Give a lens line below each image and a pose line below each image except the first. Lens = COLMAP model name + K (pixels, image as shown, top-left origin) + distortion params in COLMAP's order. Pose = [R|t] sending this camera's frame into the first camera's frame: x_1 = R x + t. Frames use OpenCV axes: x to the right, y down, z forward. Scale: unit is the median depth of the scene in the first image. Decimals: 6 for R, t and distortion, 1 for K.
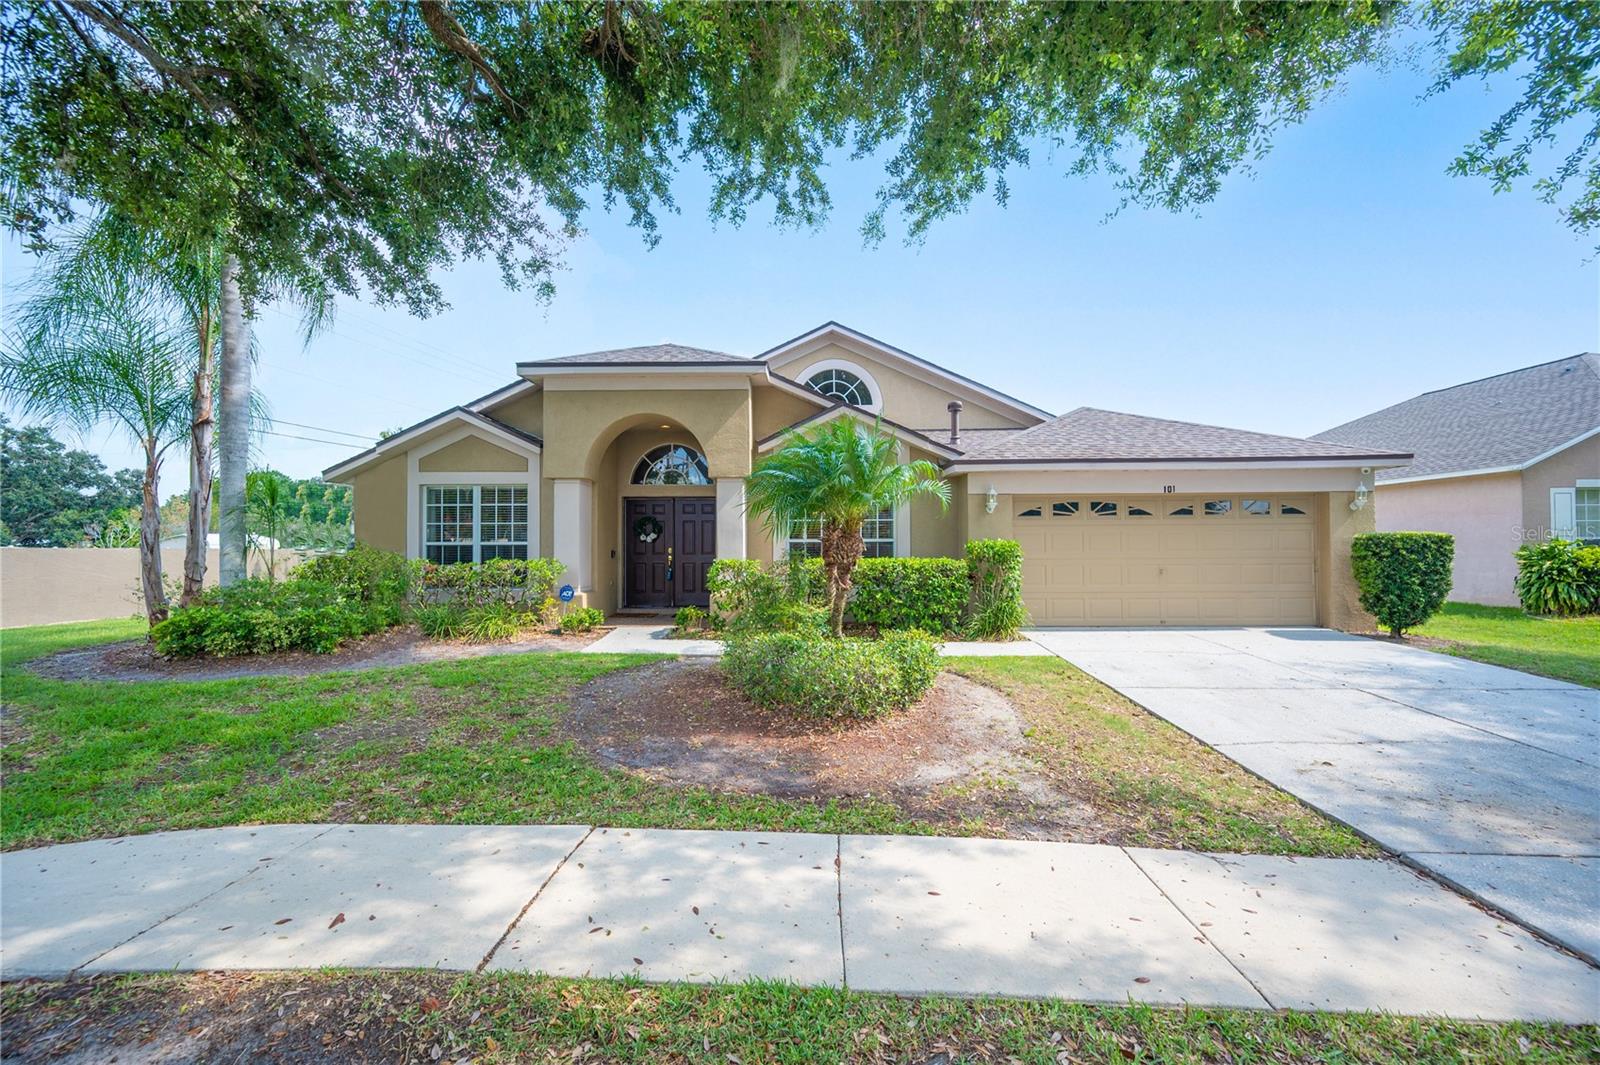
lens RADIAL K [[639.6, 0, 802.2], [0, 639.6, 535.5], [0, 0, 1]] dist [0.000752, 0.000331]
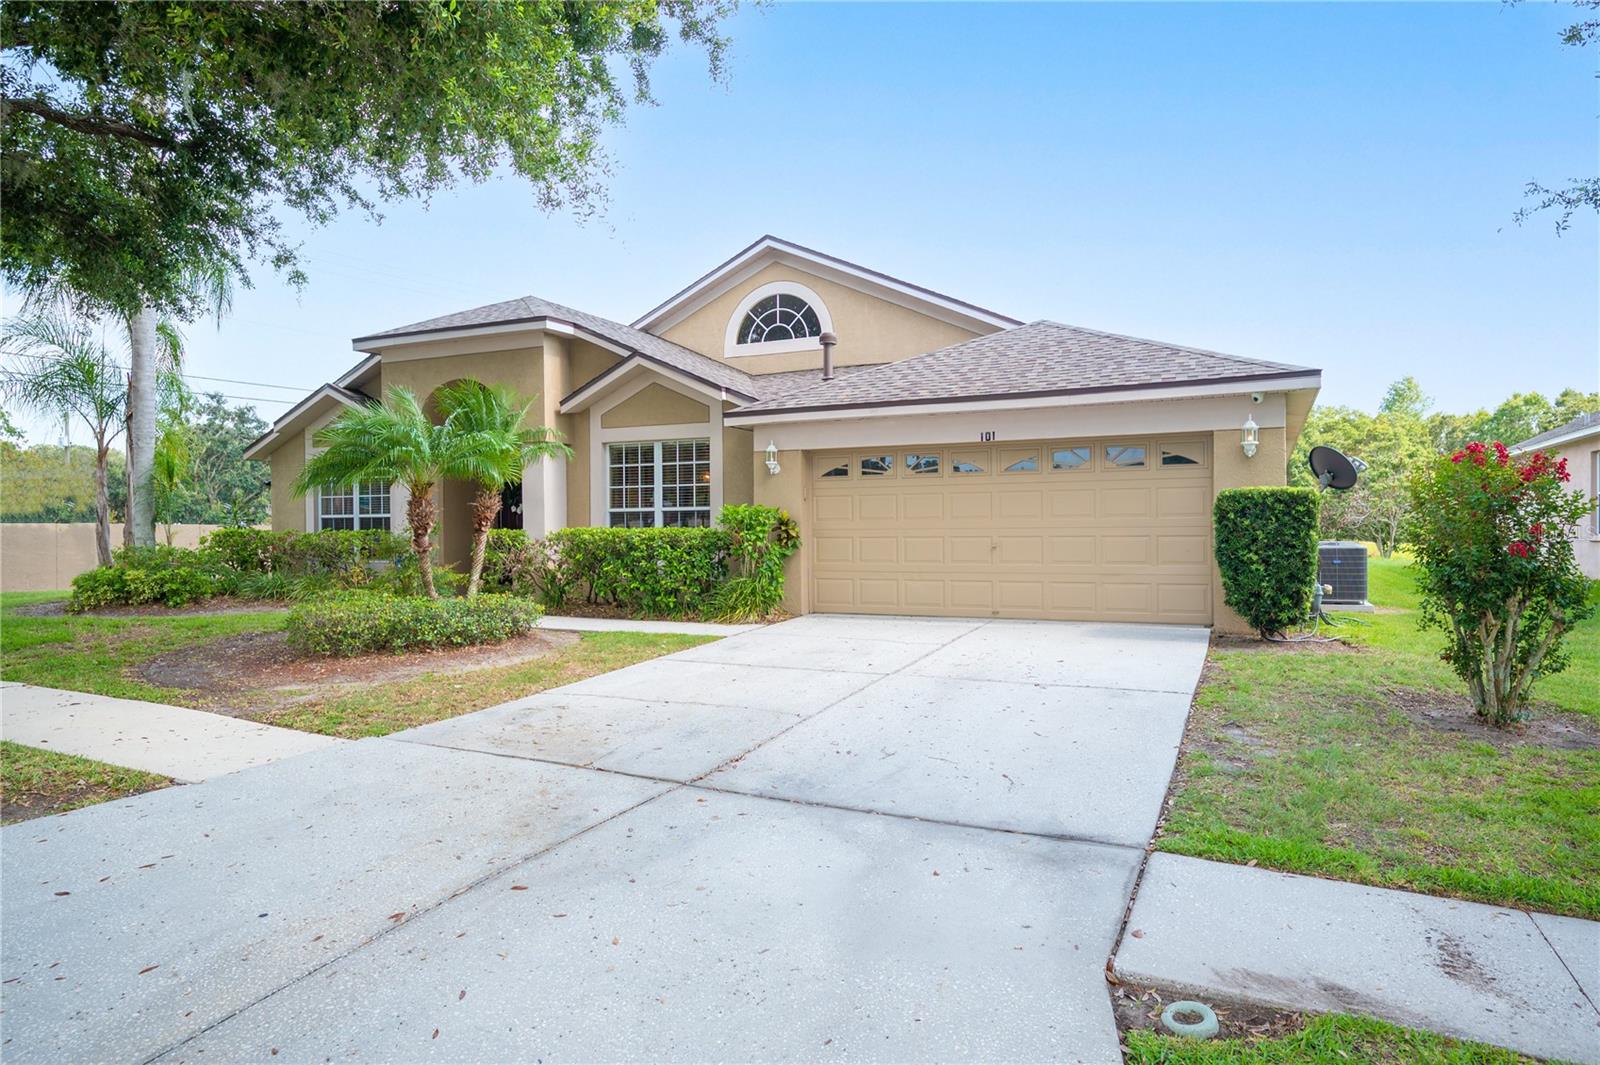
lens RADIAL K [[882.8, 0, 805.5], [0, 882.8, 538.5], [0, 0, 1]] dist [0.032538, 0.000546]
pose [[0.911611, 0.006855, -0.410997, 0.665862], [0.013595, 0.998811, 0.046815, -0.003889], [0.410829, -0.048264, 0.910434, -0.025961]]
